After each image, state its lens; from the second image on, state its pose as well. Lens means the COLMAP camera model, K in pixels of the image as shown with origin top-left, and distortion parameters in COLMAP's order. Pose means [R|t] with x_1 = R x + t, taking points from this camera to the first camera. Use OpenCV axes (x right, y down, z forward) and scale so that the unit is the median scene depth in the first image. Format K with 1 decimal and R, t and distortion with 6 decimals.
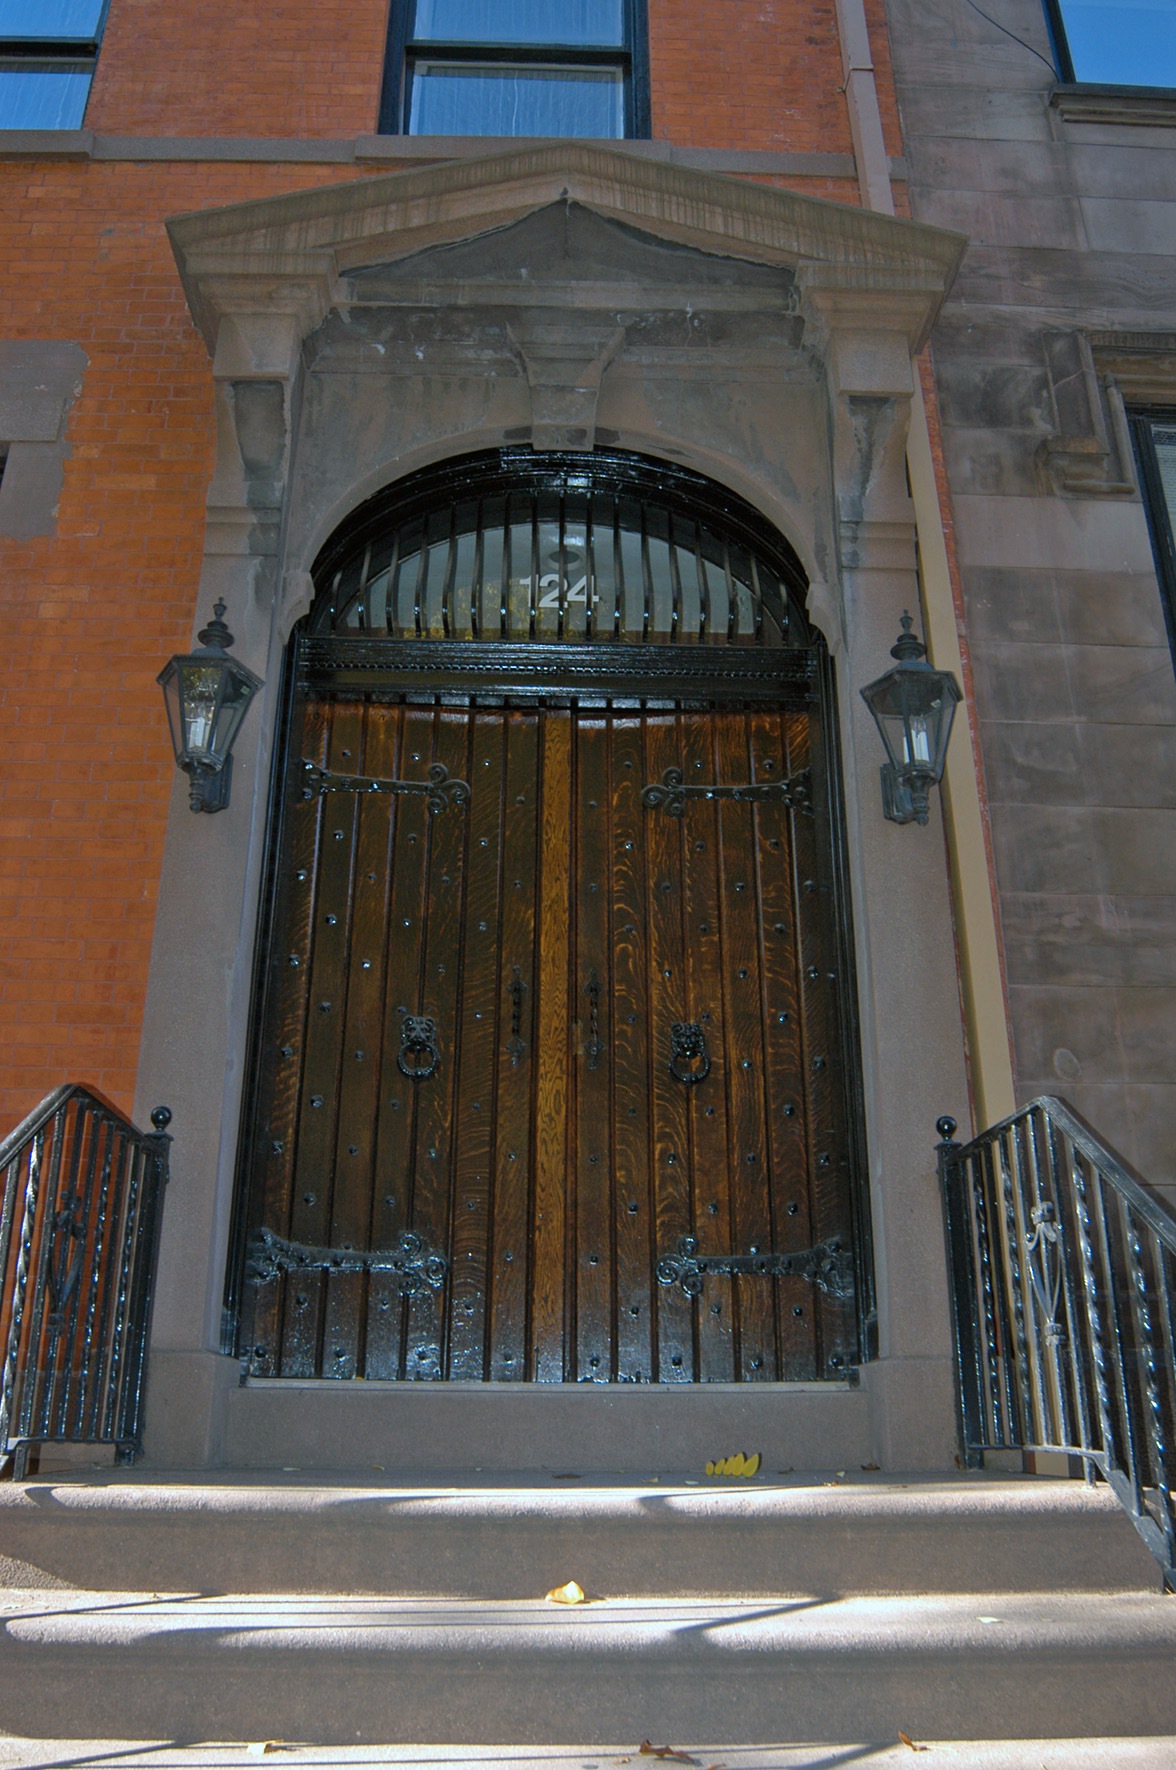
lens RADIAL K [[1431.2, 0, 588.0], [0, 1431.2, 885.0], [0, 0, 1]] dist [-0.077877, -0.002615]
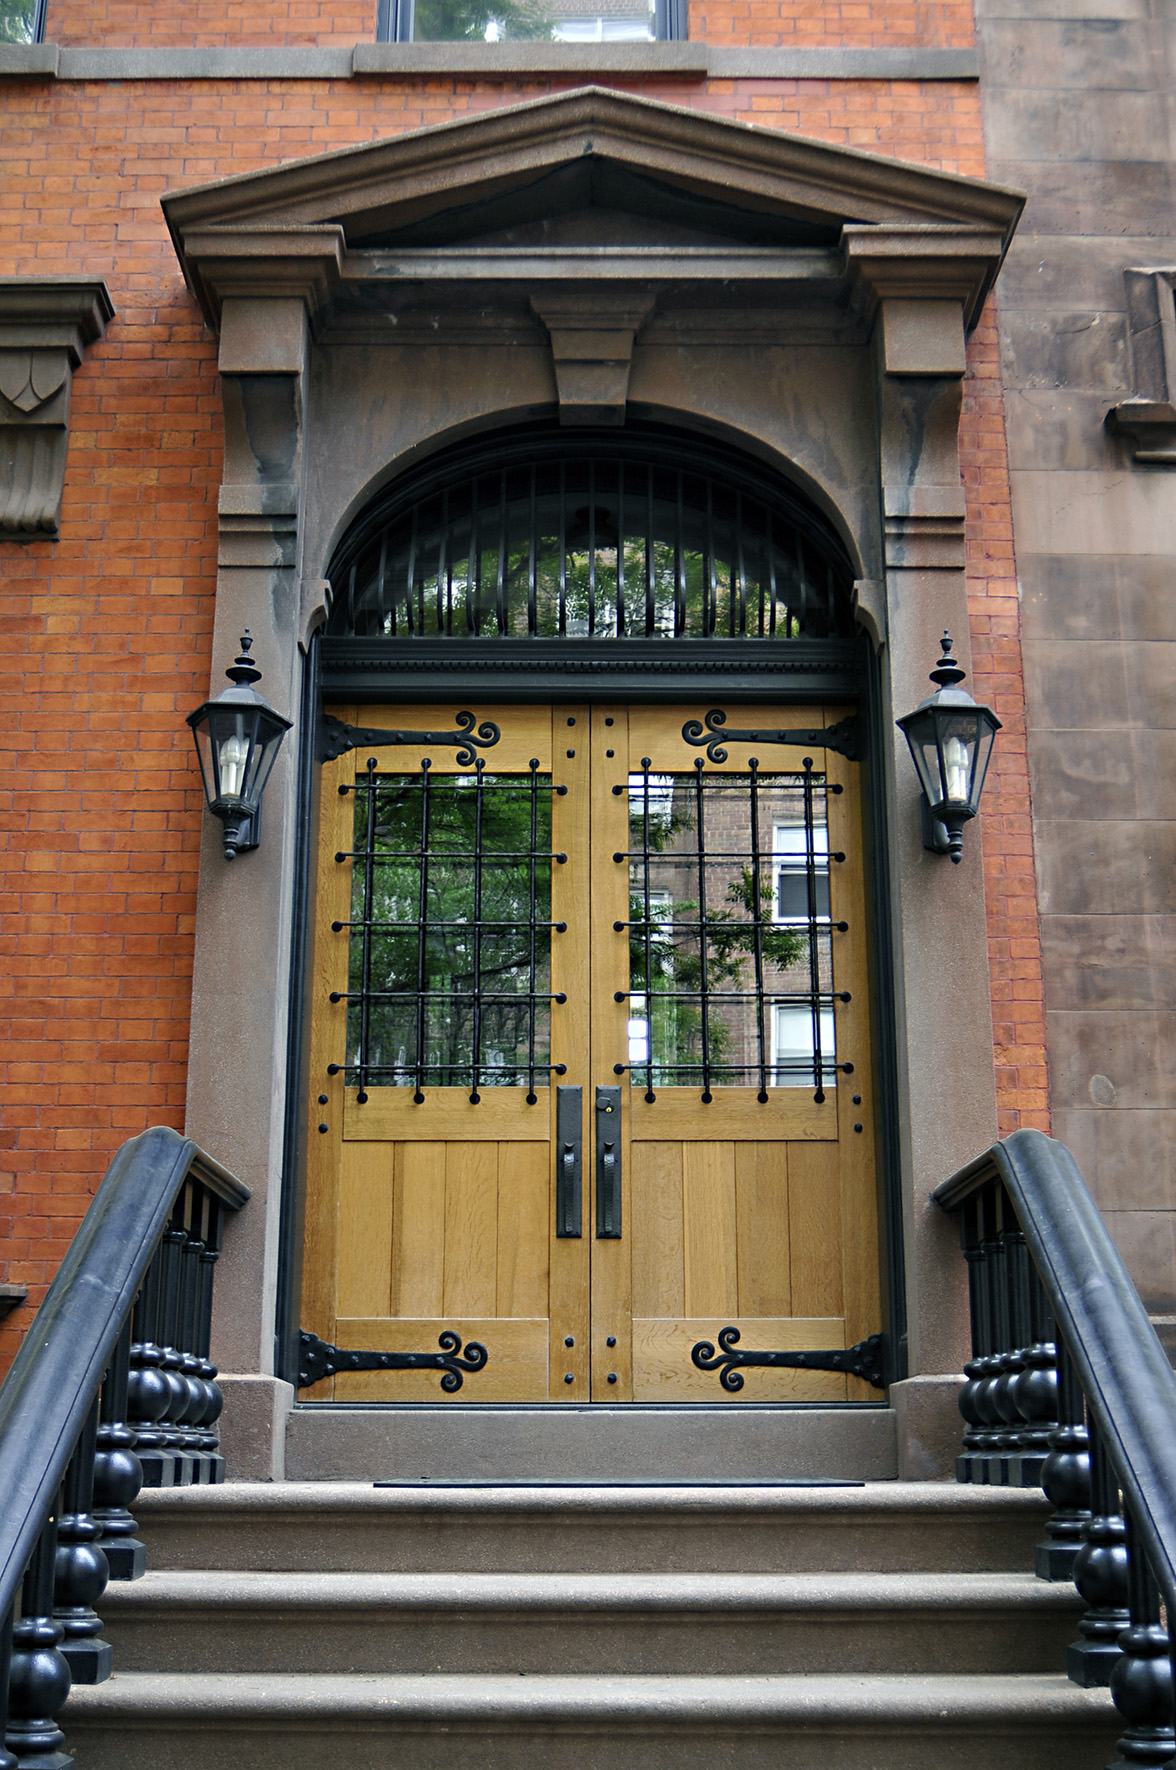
lens RADIAL K [[2007.0, 0, 596.3], [0, 2007.0, 928.7], [0, 0, 1]] dist [0.004214, -0.325894]
pose [[0.999471, -0.013915, -0.029386, 0.020152], [0.016596, 0.995519, 0.093089, -0.107423], [0.027959, -0.093527, 0.995224, -0.352351]]
